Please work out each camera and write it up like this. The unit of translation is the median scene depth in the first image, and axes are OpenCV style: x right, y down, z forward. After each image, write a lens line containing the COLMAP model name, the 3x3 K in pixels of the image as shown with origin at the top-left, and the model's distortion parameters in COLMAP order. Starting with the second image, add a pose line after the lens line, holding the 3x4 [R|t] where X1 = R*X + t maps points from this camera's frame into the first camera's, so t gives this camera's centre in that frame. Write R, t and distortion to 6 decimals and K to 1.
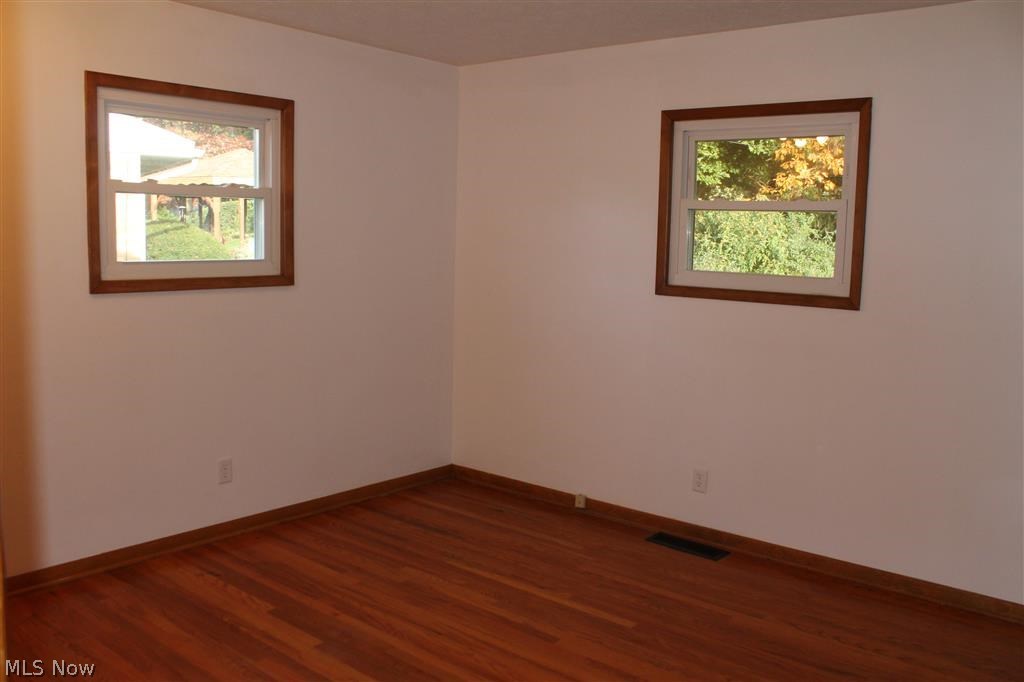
lens RADIAL K [[859.5, 0, 512.0], [0, 859.5, 341.0], [0, 0, 1]] dist [-0.175087, 0.154072]
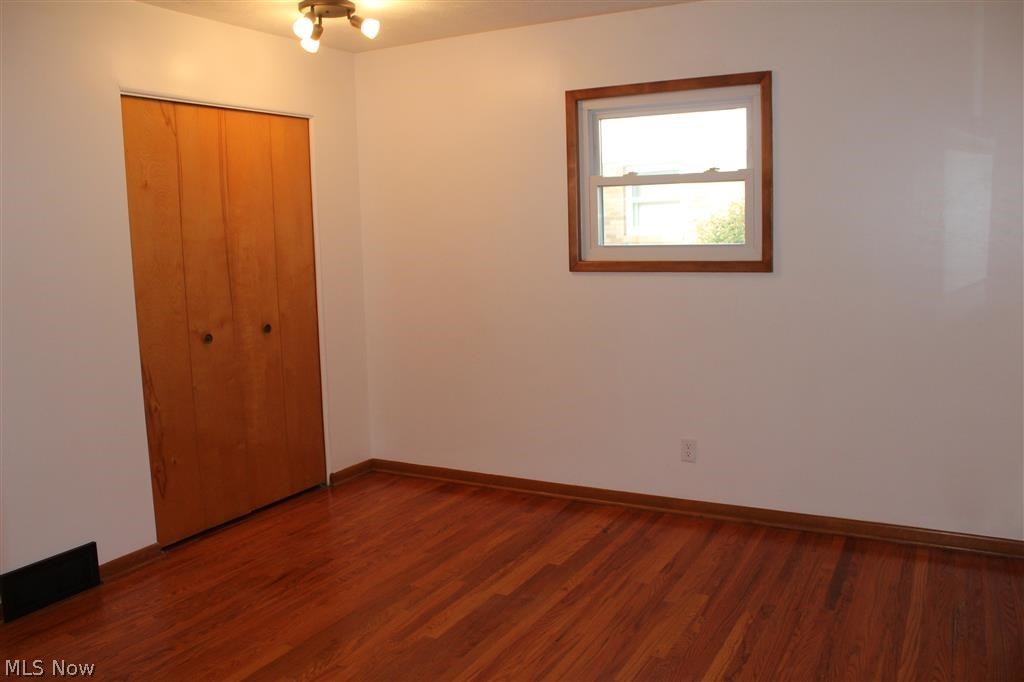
lens RADIAL K [[859.5, 0, 512.0], [0, 859.5, 341.0], [0, 0, 1]] dist [-0.175087, 0.154072]
pose [[0.192038, 0.104512, -0.975807, 0.679488], [-0.083990, 0.992416, 0.089762, -0.058074], [0.977787, 0.064720, 0.199360, 0.632258]]
